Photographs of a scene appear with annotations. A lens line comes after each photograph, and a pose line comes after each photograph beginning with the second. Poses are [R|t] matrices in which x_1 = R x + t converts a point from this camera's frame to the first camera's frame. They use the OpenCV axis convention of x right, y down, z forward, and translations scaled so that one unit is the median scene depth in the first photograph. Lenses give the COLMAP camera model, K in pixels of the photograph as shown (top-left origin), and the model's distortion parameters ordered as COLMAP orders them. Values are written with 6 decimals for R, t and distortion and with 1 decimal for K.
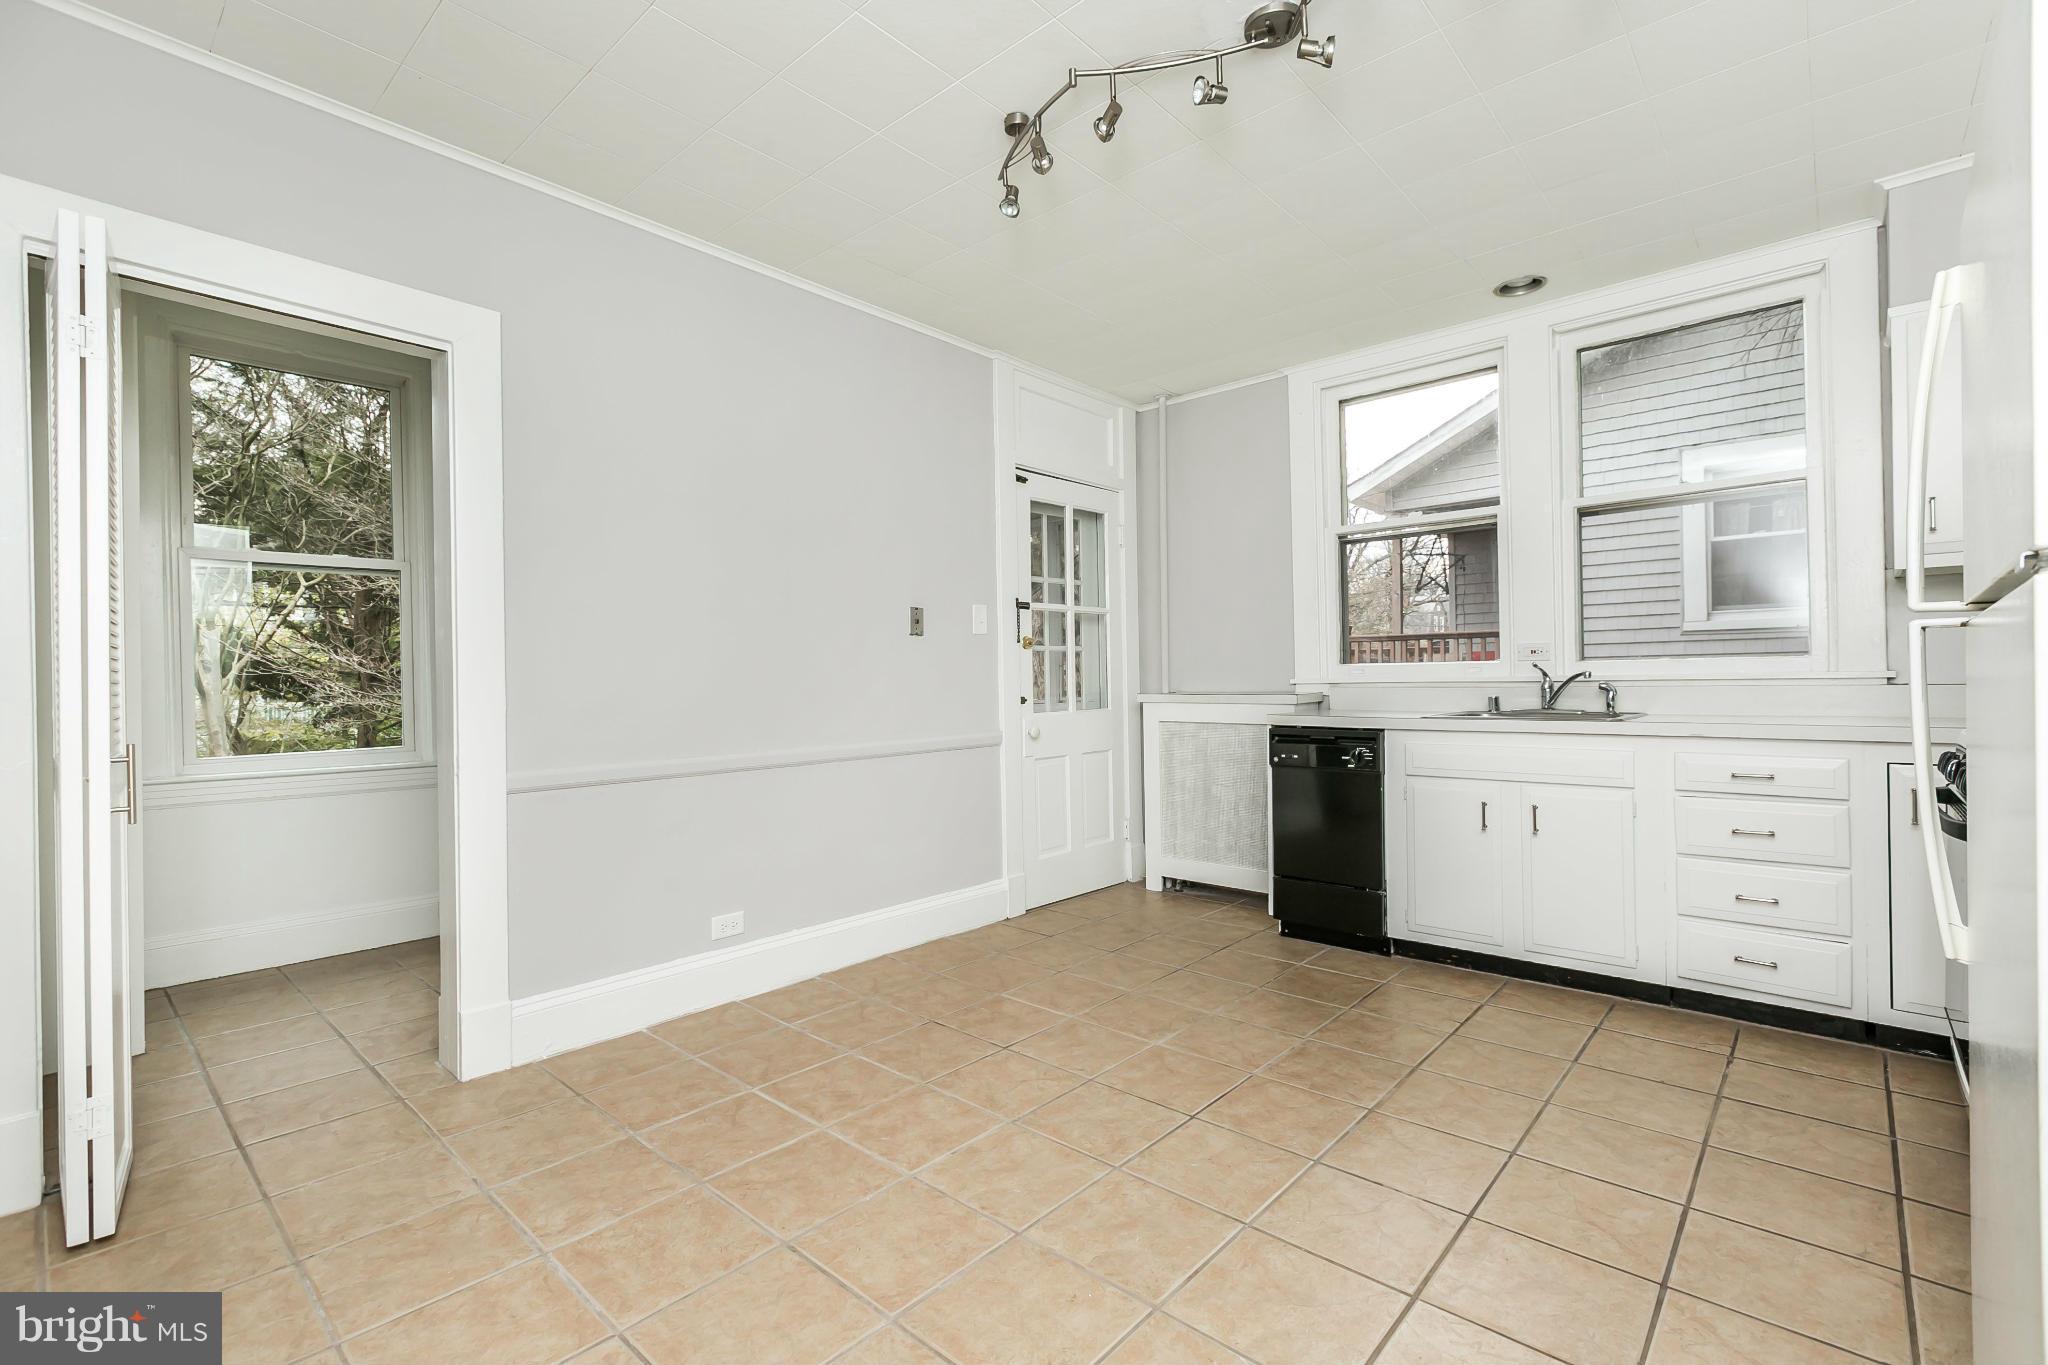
lens RADIAL K [[910.5, 0, 1023.4], [0, 910.5, 675.2], [0, 0, 1]] dist [-0.001316, -0.000385]
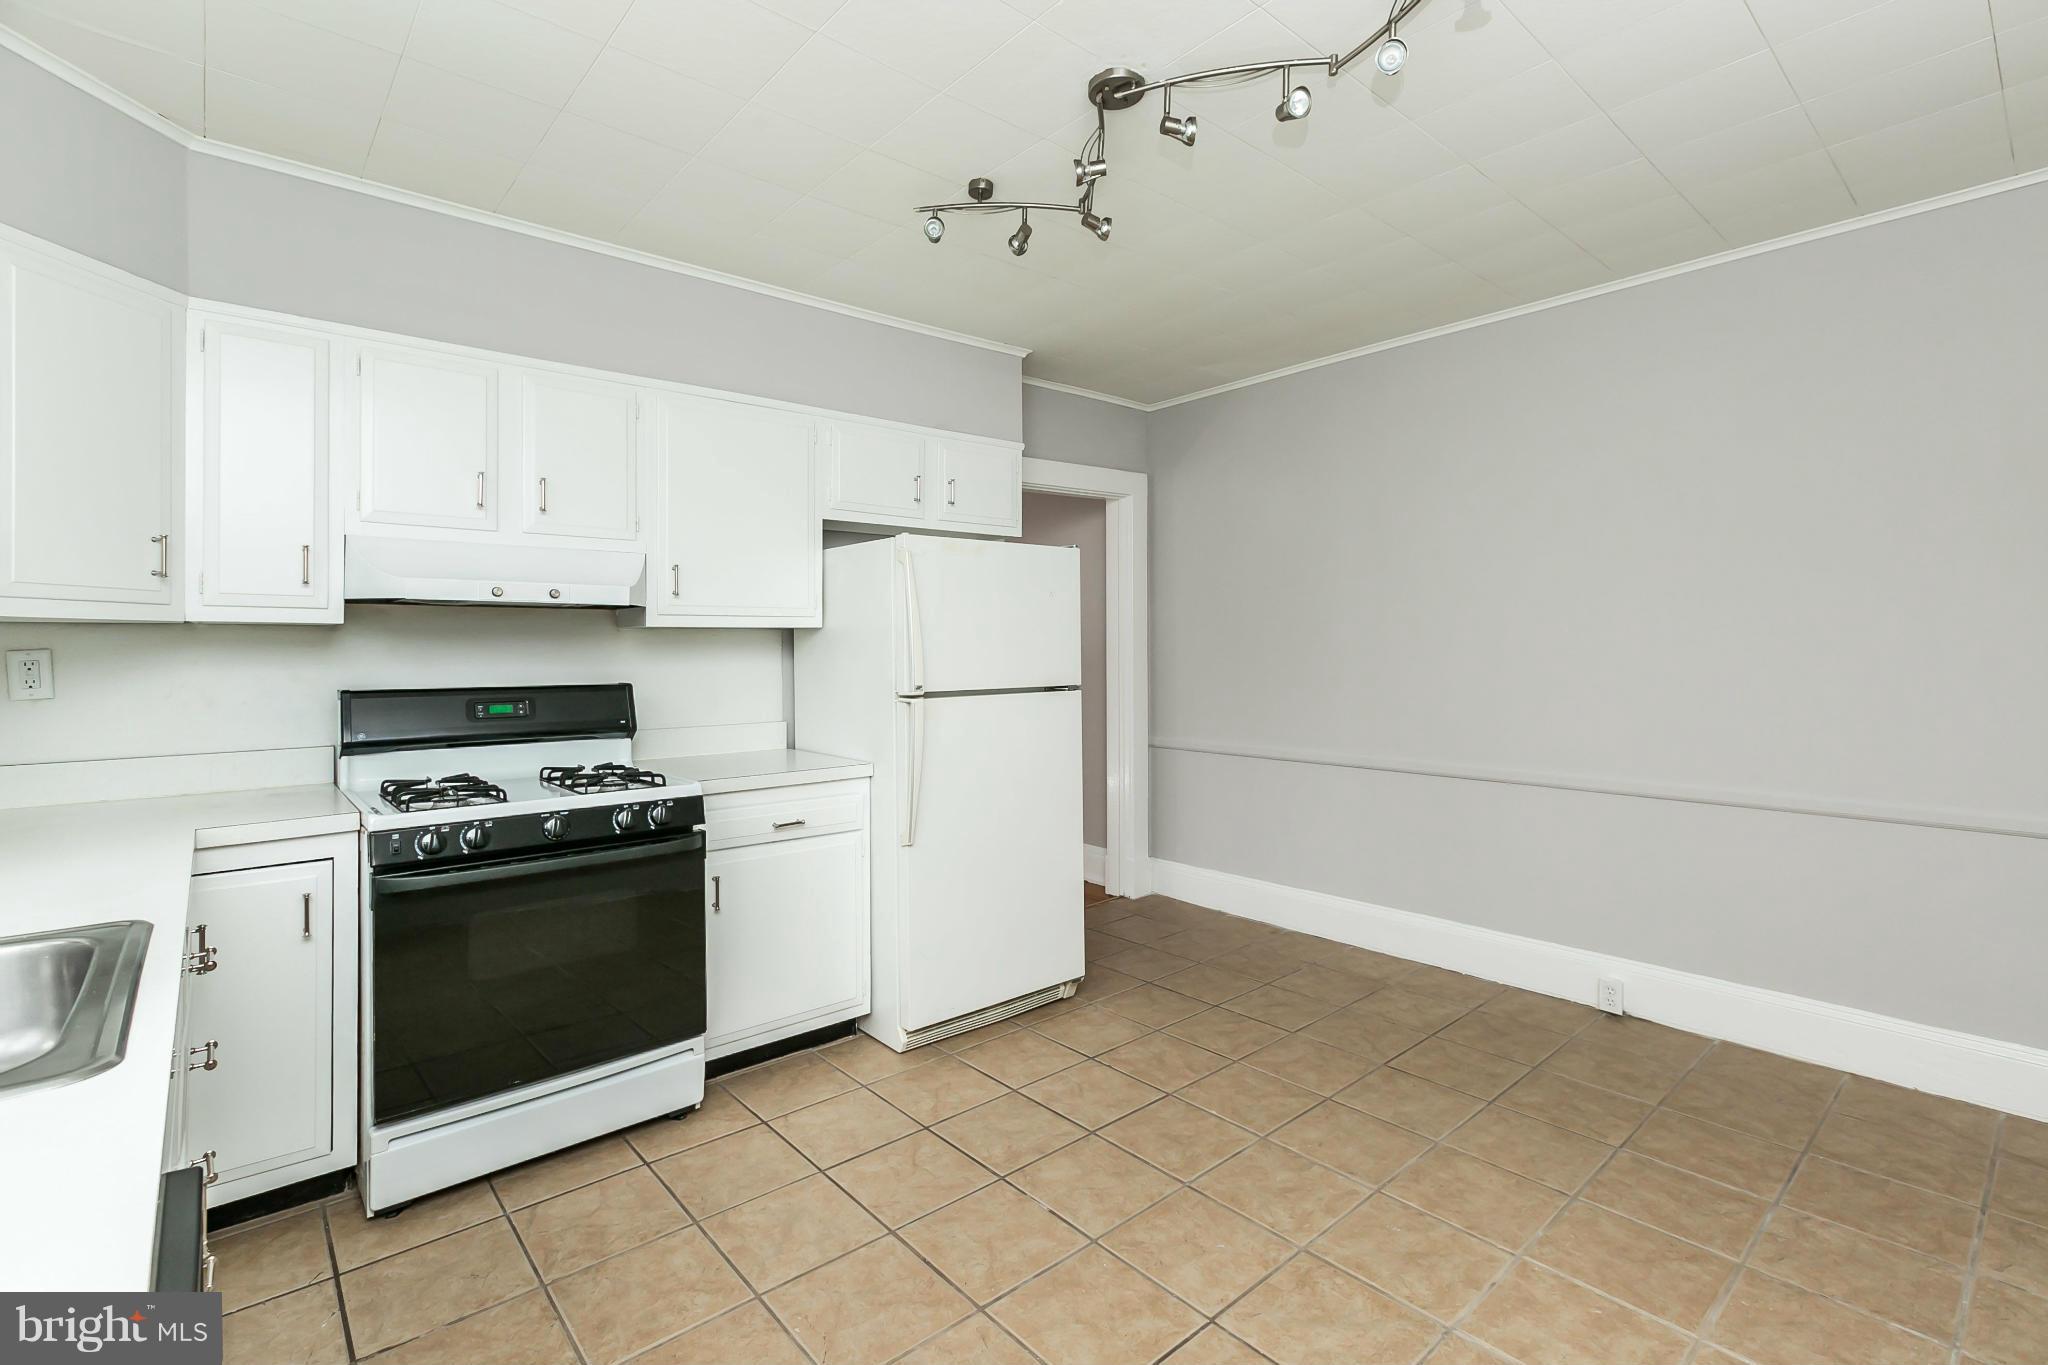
lens RADIAL K [[943.1, 0, 1009.9], [0, 943.1, 636.0], [0, 0, 1]] dist [-0.000512, -0.000180]
pose [[-0.991139, 0.019175, 0.131434, 0.152511], [0.016891, 0.999687, -0.018471, -0.059469], [-0.131747, -0.016087, -0.991153, 1.166308]]
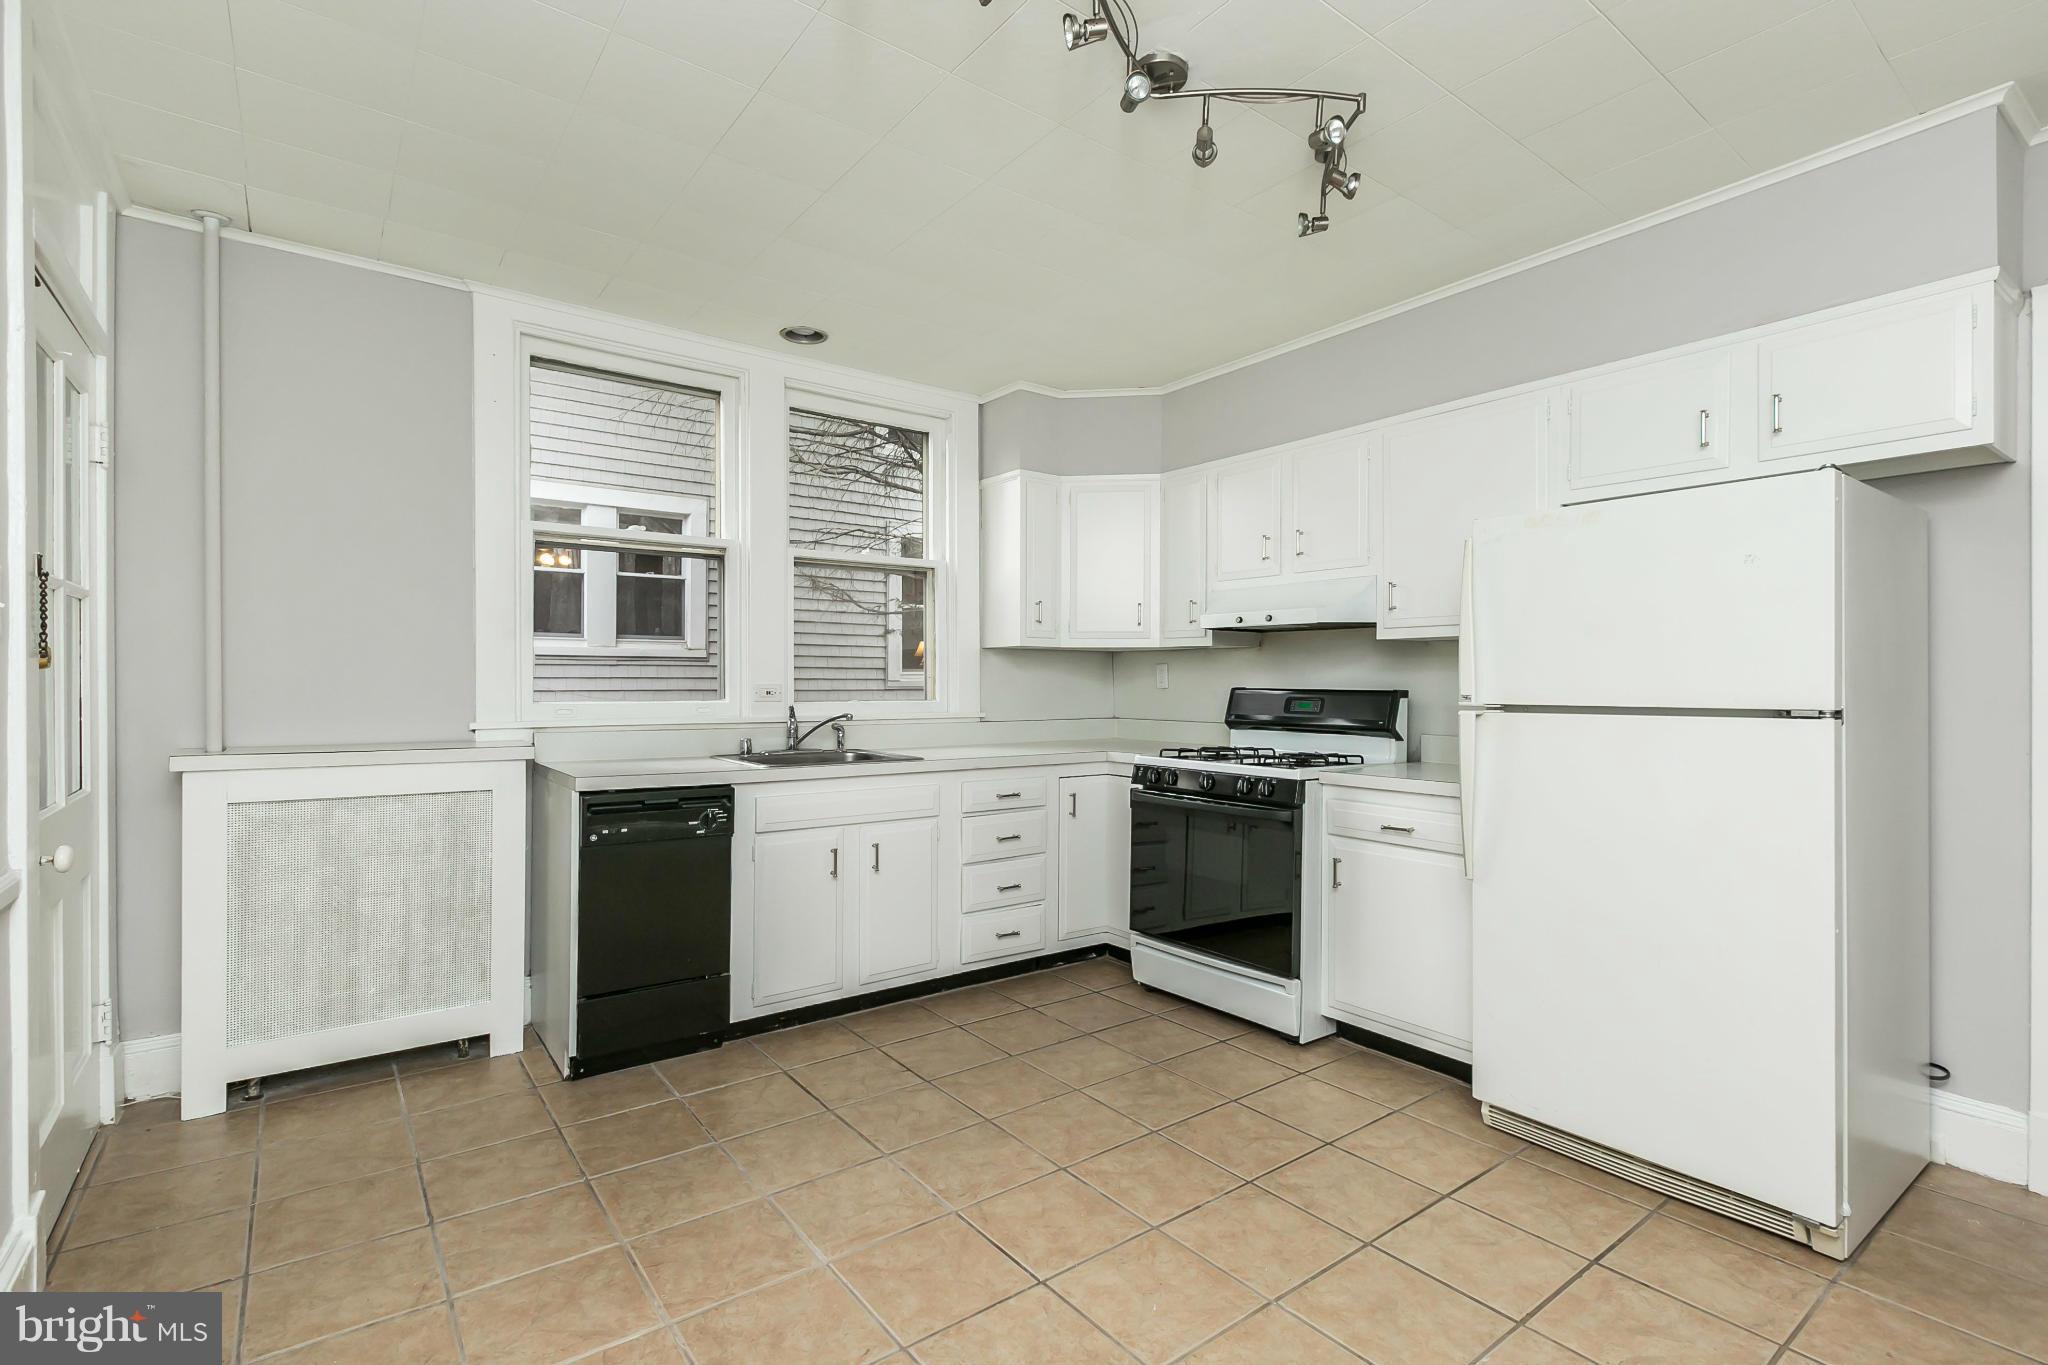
lens RADIAL K [[936.4, 0, 1023.6], [0, 936.4, 677.5], [0, 0, 1]] dist [-0.000342, -0.000366]
pose [[0.190600, 0.019490, 0.981474, -0.416977], [-0.012300, 0.999772, -0.017465, -0.029150], [-0.981591, -0.008743, 0.190797, 0.544747]]
